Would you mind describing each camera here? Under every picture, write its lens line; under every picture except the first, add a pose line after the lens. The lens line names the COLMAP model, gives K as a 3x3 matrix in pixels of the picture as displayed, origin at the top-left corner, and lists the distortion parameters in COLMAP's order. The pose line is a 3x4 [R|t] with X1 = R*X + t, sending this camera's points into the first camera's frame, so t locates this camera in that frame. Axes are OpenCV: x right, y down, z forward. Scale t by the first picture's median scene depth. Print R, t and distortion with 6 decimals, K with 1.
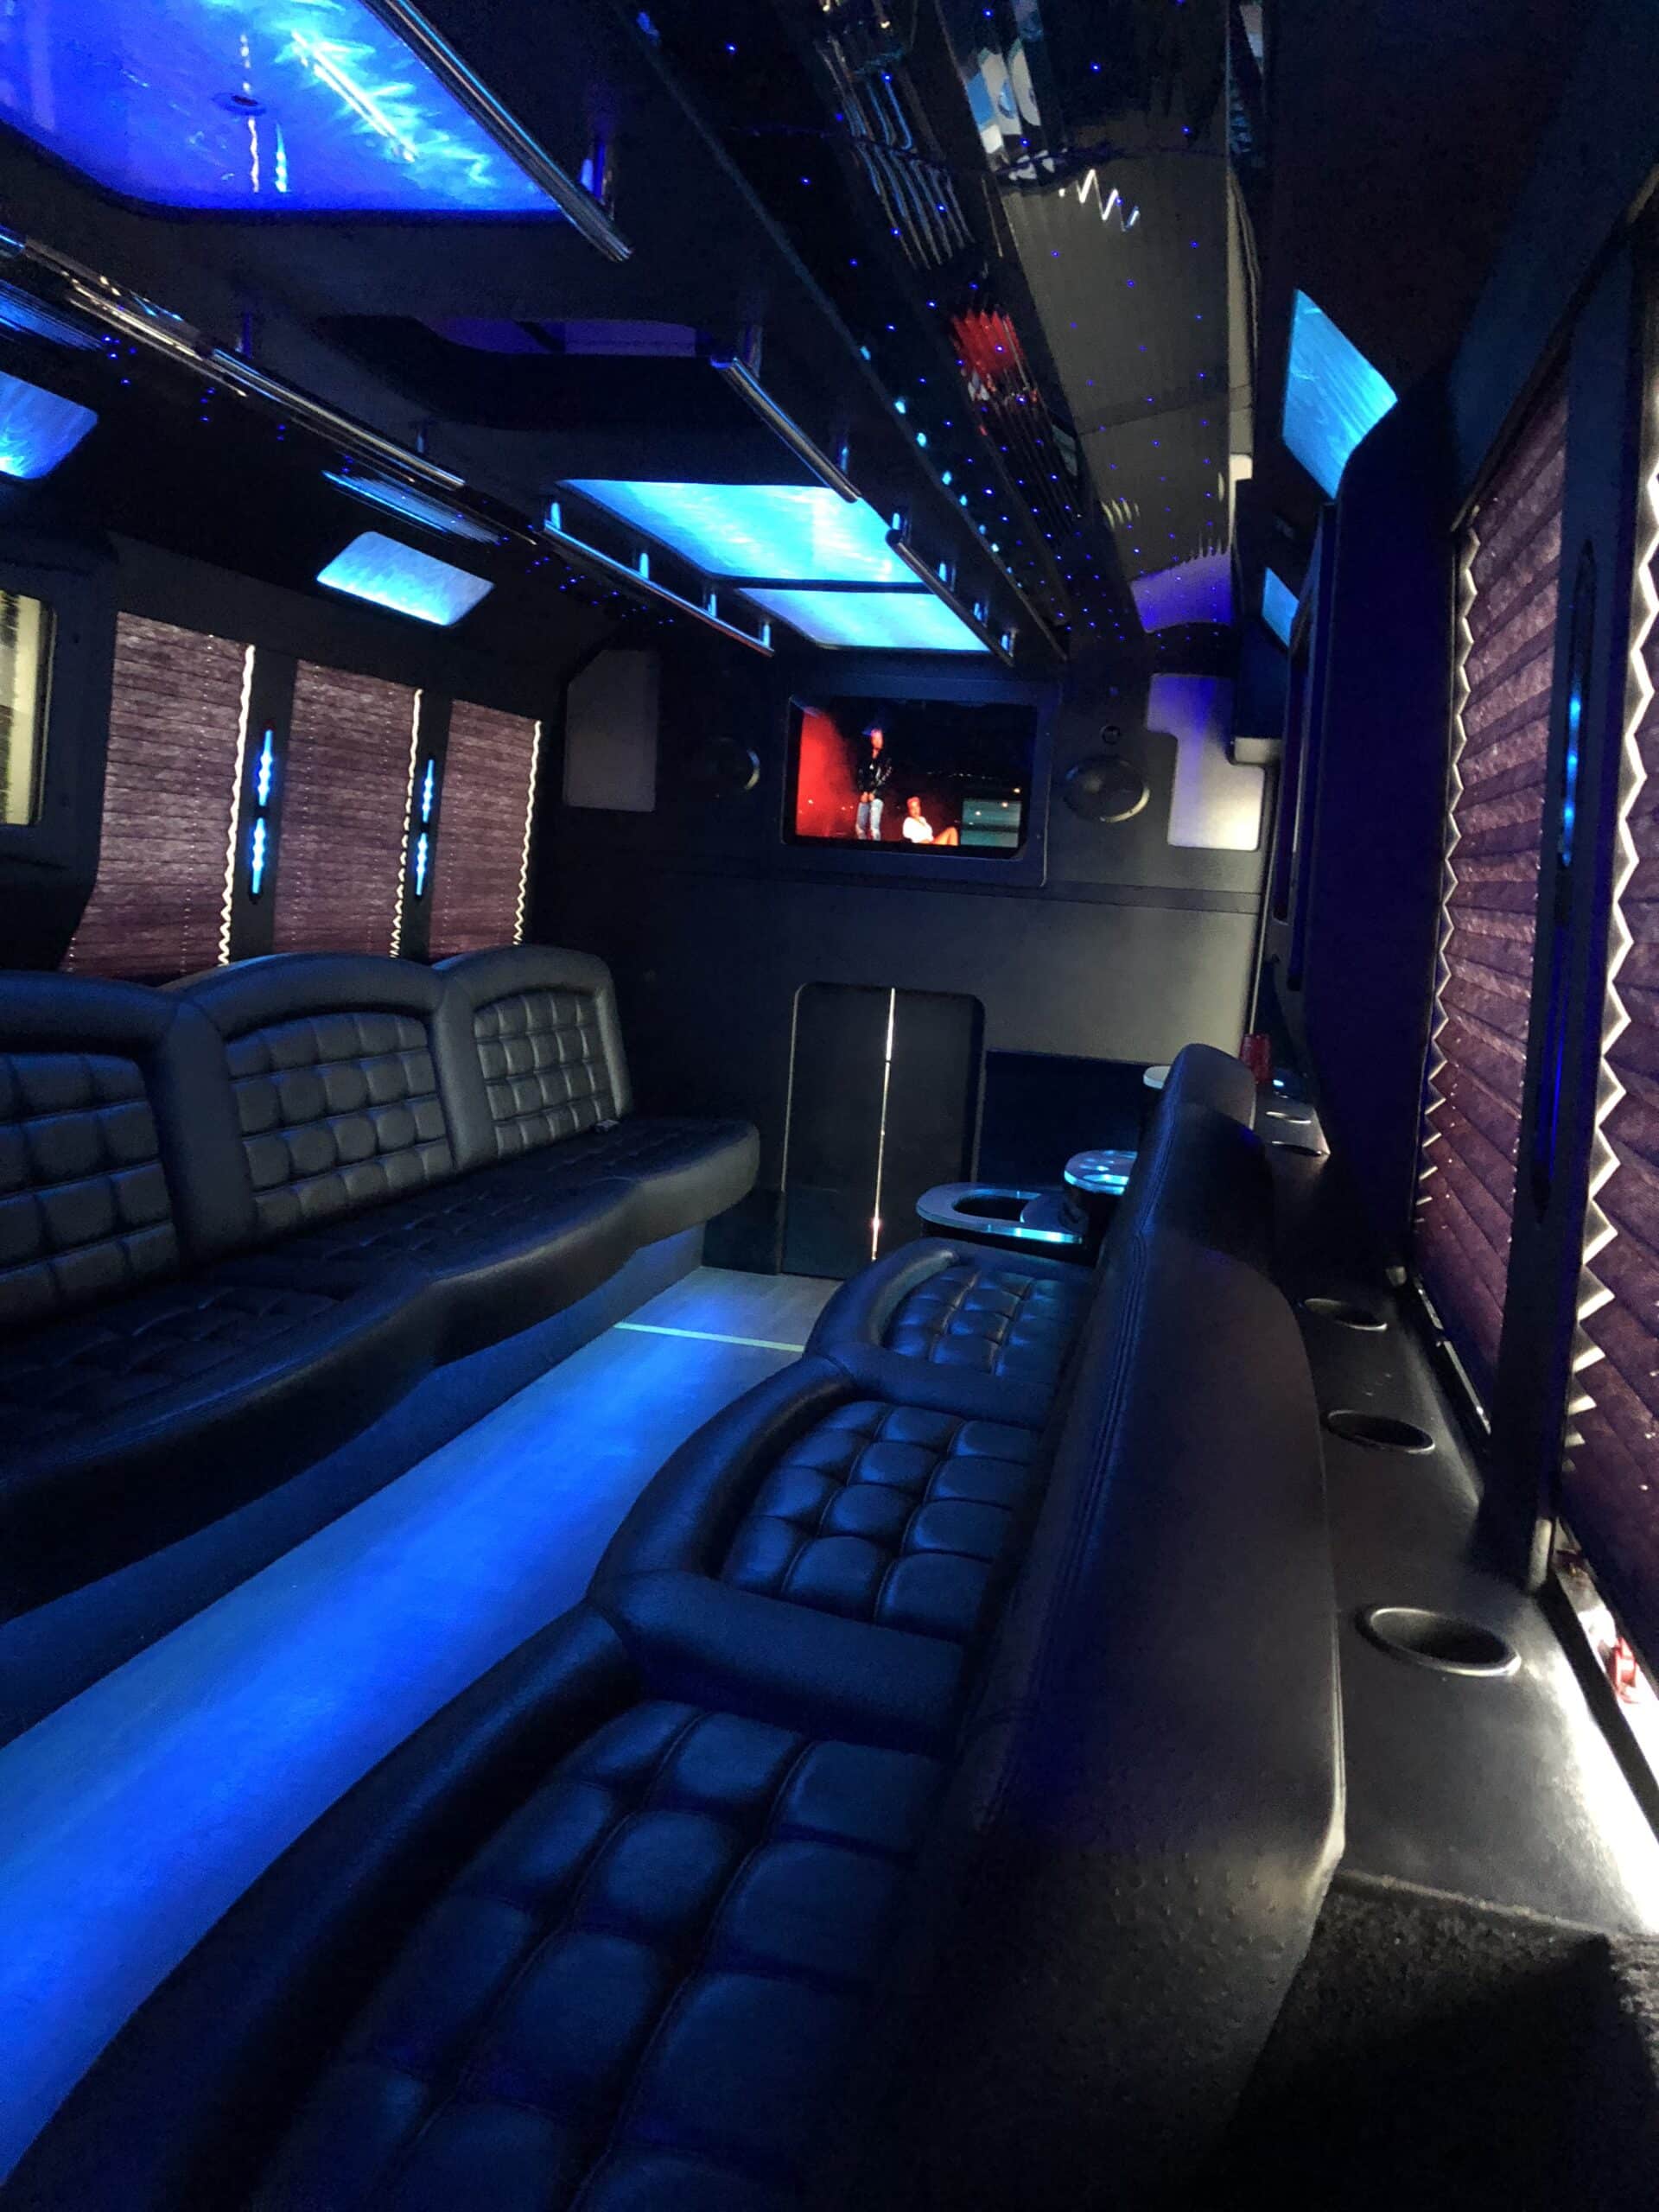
lens RADIAL K [[1785.4, 0, 787.1], [0, 1785.4, 1100.1], [0, 0, 1]] dist [0.011232, 0.001280]
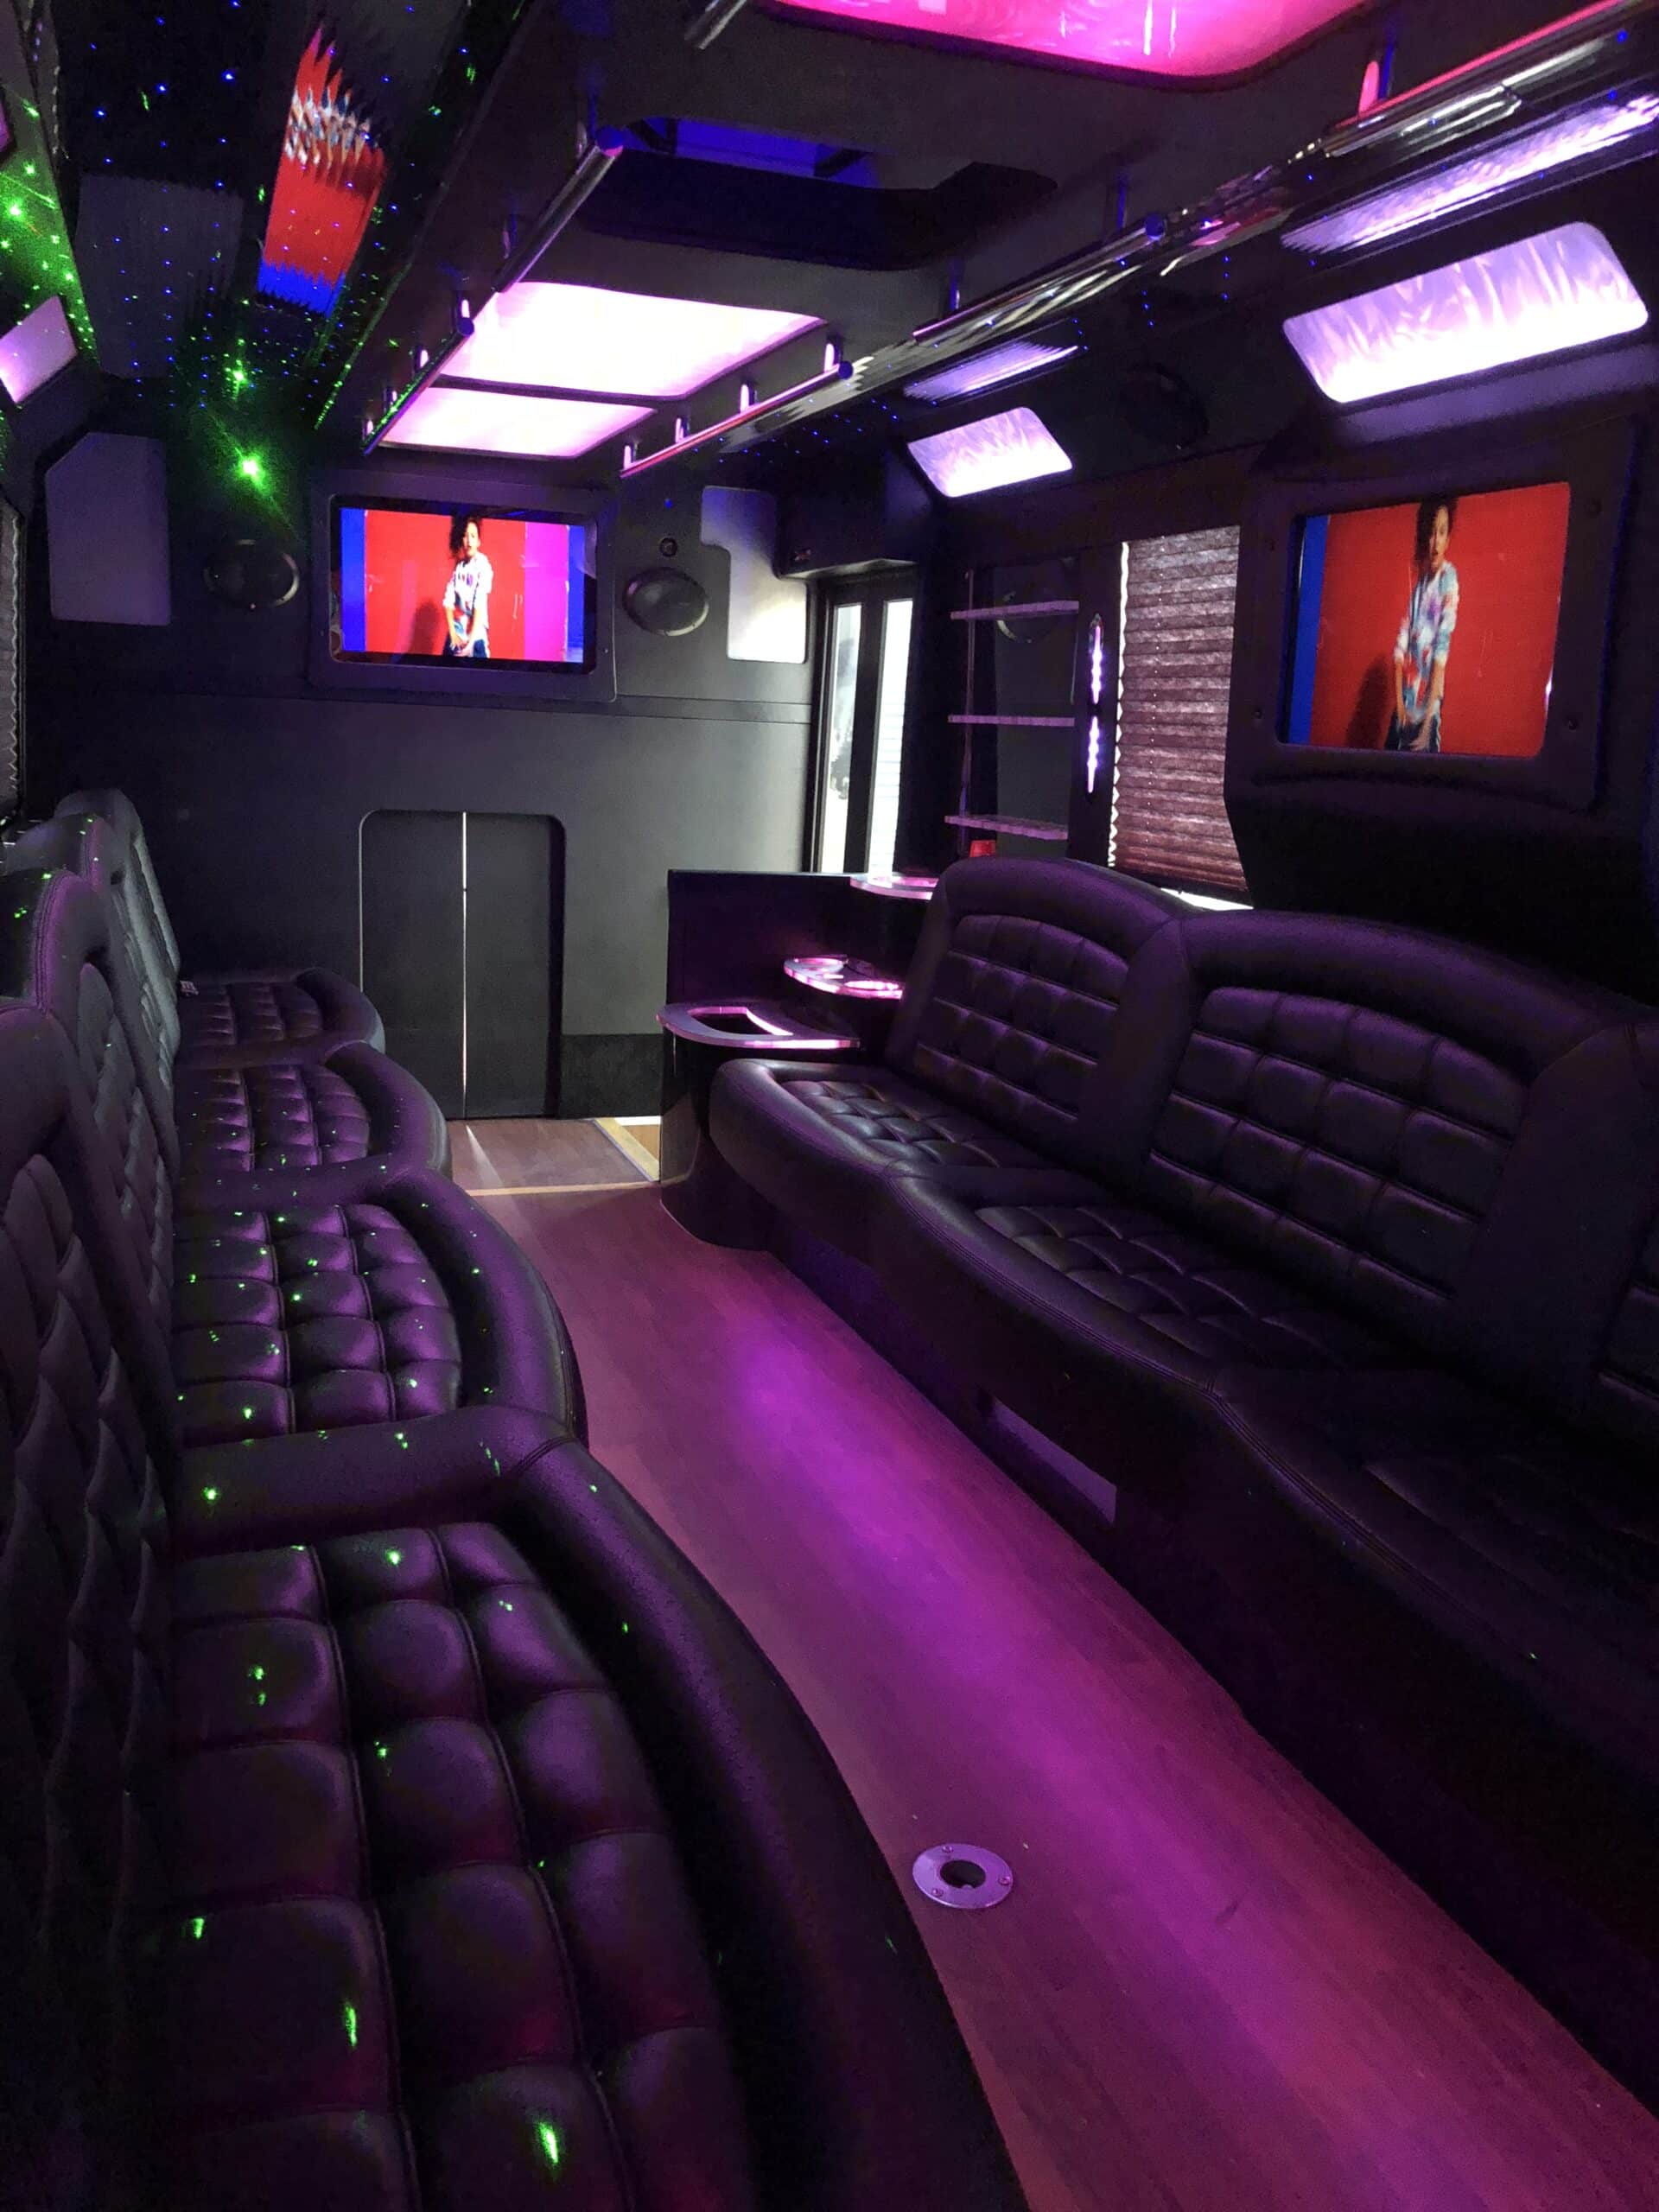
lens RADIAL K [[1785.4, 0, 787.1], [0, 1785.4, 1100.1], [0, 0, 1]] dist [0.011232, 0.001280]
pose [[0.844192, -0.145252, 0.515986, -0.326601], [0.081700, 0.986206, 0.143953, -0.035250], [-0.529778, -0.079368, 0.844414, 0.081928]]
